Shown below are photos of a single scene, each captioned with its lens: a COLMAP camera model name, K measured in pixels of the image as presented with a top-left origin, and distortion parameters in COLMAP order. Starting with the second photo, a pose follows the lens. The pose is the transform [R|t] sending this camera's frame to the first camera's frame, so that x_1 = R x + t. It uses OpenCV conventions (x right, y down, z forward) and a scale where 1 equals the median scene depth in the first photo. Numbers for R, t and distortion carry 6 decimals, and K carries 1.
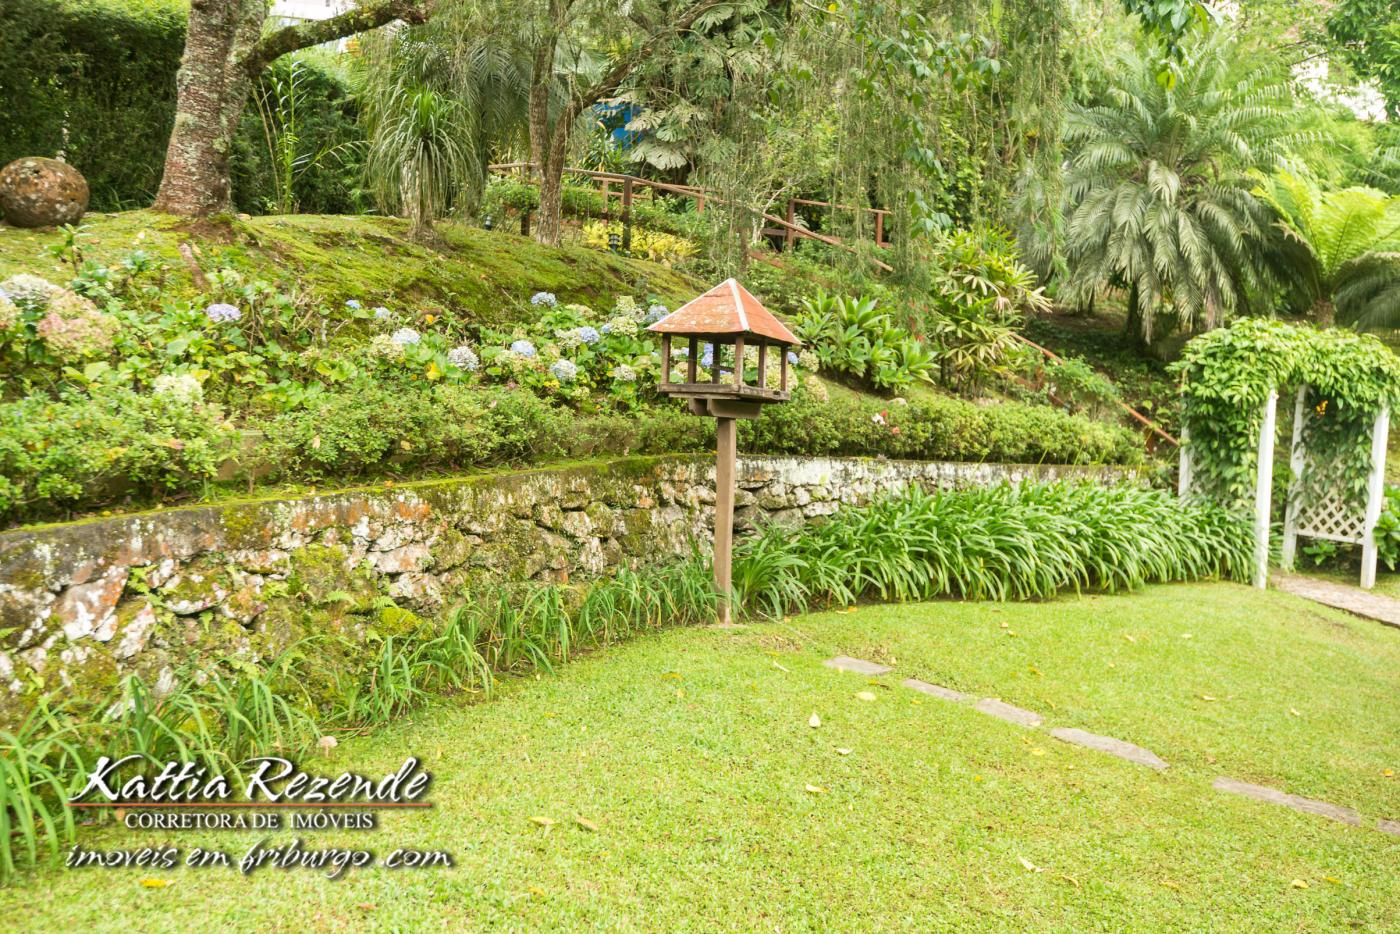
lens RADIAL K [[1306.8, 0, 700.0], [0, 1306.8, 467.0], [0, 0, 1]] dist [0.006612, 0.003126]
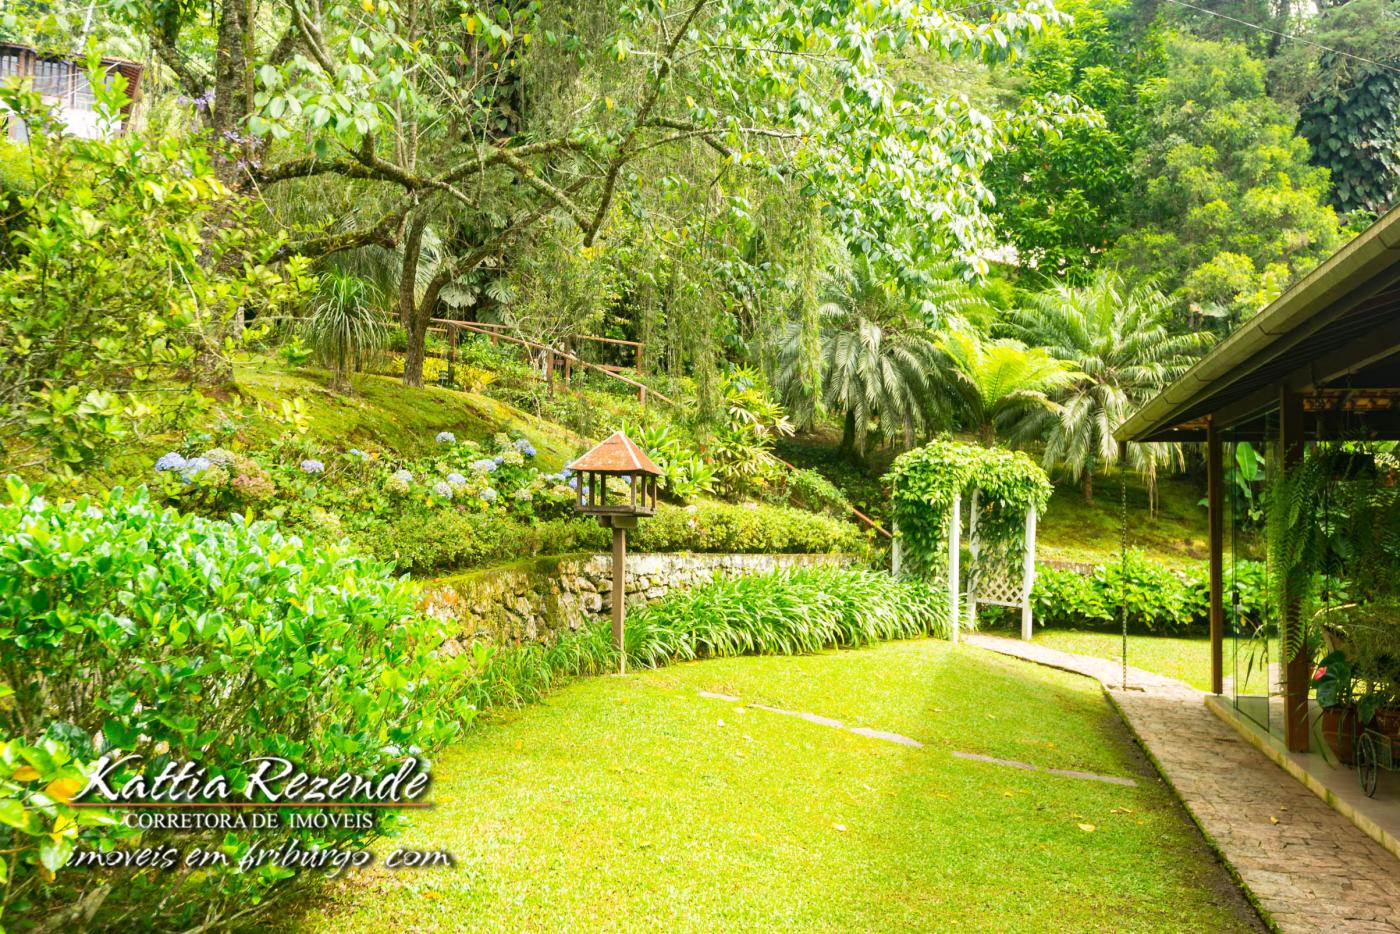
lens RADIAL K [[1306.8, 0, 700.0], [0, 1306.8, 467.0], [0, 0, 1]] dist [0.006612, 0.003126]
pose [[0.971607, -0.009280, 0.236419, -0.138444], [0.025705, 0.997456, -0.066488, -0.004300], [-0.235200, 0.070678, 0.969374, -0.246504]]
